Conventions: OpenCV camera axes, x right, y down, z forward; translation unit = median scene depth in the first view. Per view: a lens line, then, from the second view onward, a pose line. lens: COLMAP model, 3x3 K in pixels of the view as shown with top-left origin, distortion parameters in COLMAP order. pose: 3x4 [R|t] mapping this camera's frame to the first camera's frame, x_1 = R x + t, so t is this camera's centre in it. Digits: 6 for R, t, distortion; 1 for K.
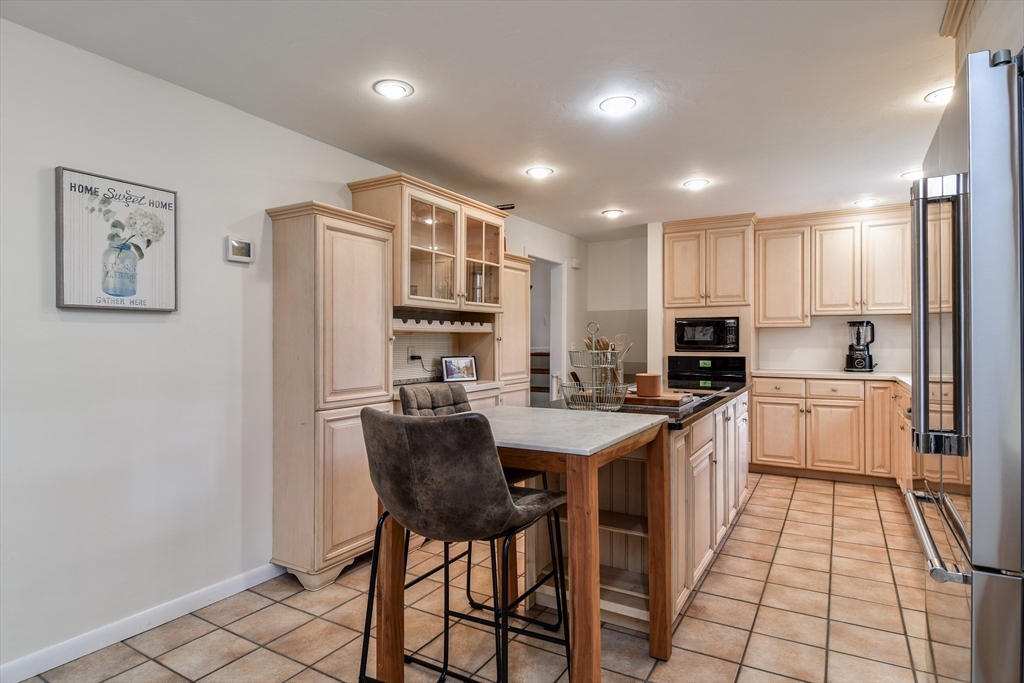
lens RADIAL K [[550.3, 0, 511.3], [0, 550.3, 342.1], [0, 0, 1]] dist [-0.007359, -0.007731]
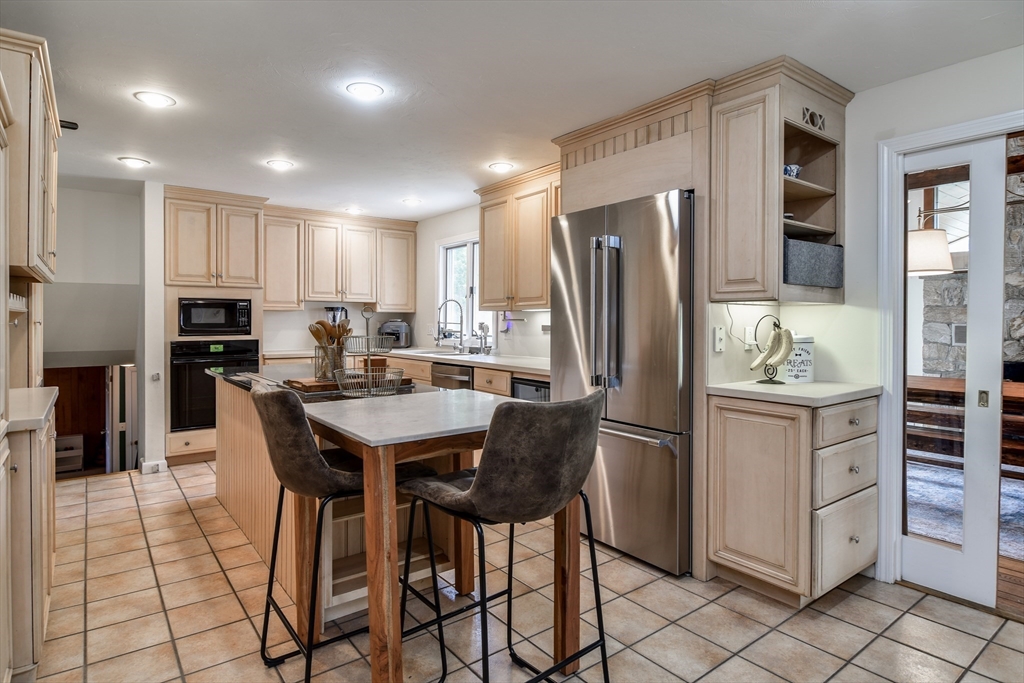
lens RADIAL K [[550.3, 0, 513.6], [0, 550.3, 318.6], [0, 0, 1]] dist [-0.007359, -0.007731]
pose [[0.361416, 0.007601, 0.932374, -0.329811], [0.006710, 0.999920, -0.010753, 0.002493], [-0.932380, 0.010143, 0.361336, 0.200660]]
